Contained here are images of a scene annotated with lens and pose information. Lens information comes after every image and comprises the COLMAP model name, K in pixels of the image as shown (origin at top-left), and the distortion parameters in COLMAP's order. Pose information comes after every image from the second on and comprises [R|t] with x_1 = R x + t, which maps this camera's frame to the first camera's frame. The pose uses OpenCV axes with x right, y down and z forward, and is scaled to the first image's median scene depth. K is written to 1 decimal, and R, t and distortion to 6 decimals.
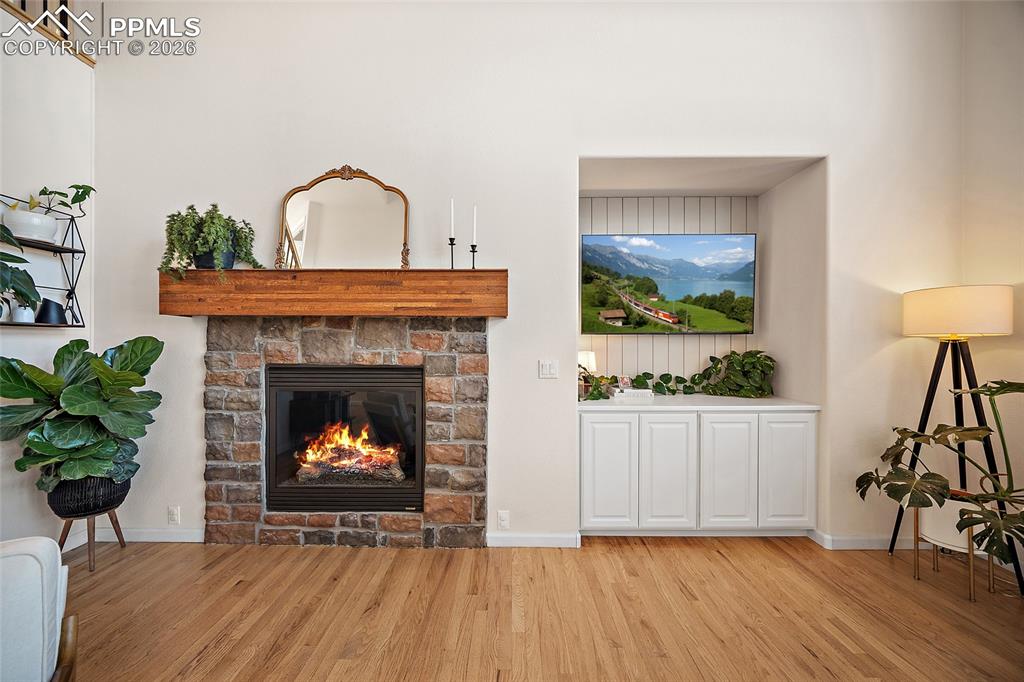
lens RADIAL K [[385.7, 0, 506.5], [0, 385.7, 343.8], [0, 0, 1]] dist [-0.011726, -0.000108]
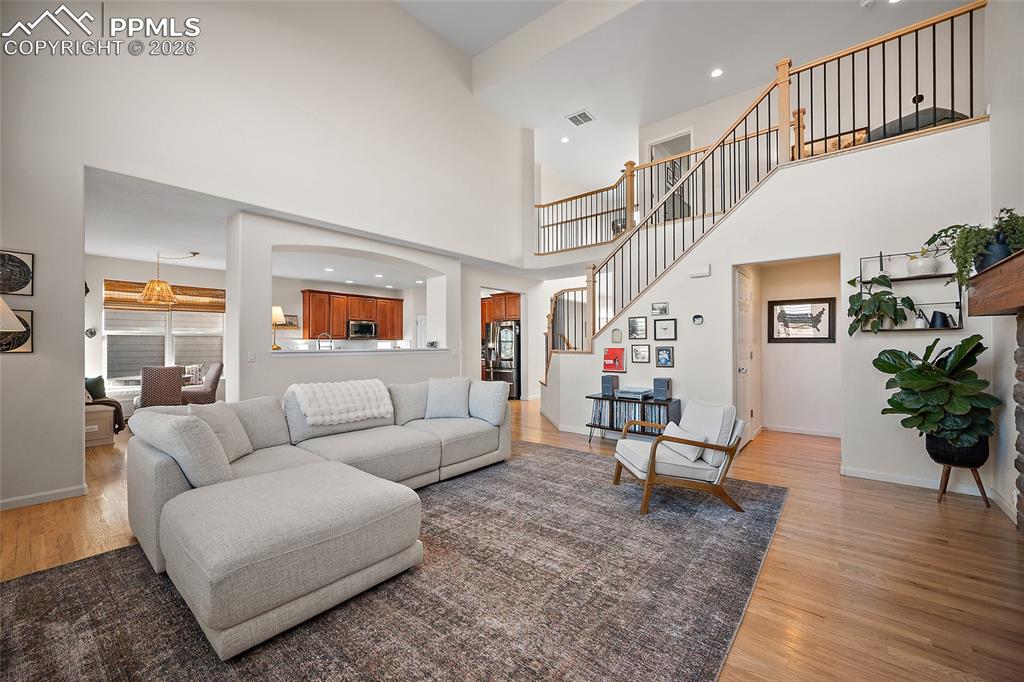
lens RADIAL K [[402.3, 0, 504.4], [0, 402.3, 339.4], [0, 0, 1]] dist [-0.001461, -0.000070]
pose [[-0.637976, -0.010722, -0.769982, 0.963547], [0.004327, 0.999837, -0.017508, 0.009836], [0.770044, -0.014502, -0.637826, 0.596145]]
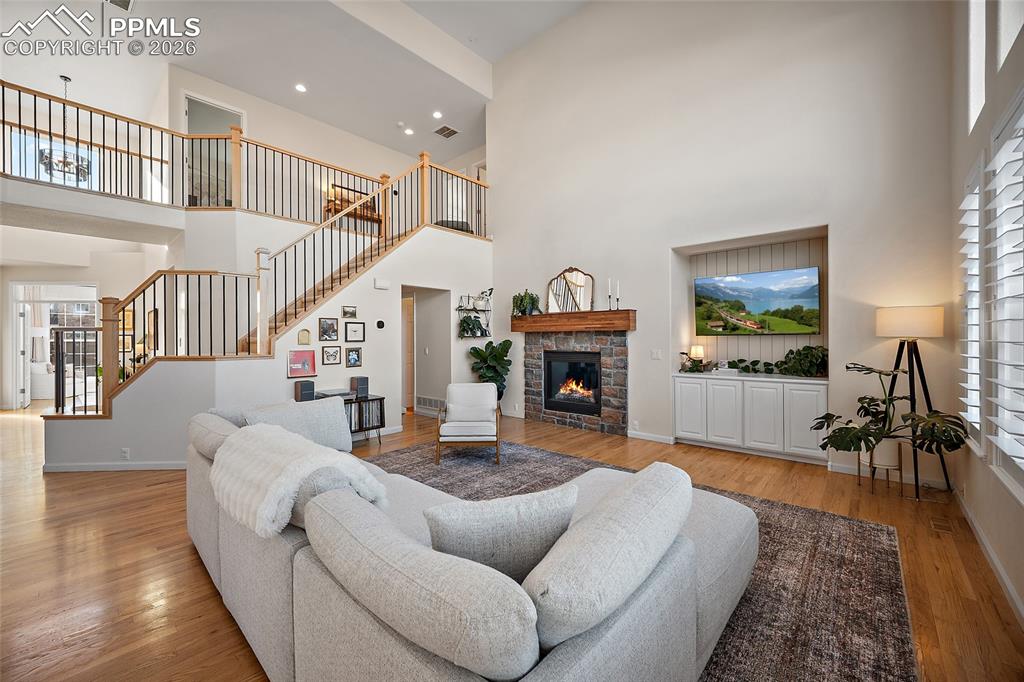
lens RADIAL K [[402.3, 0, 504.4], [0, 402.3, 339.4], [0, 0, 1]] dist [-0.001461, -0.000070]
pose [[0.740986, -0.005742, -0.671496, 0.950945], [0.009906, 0.999948, 0.002381, -0.027732], [0.671447, -0.008416, 0.741005, -1.120994]]
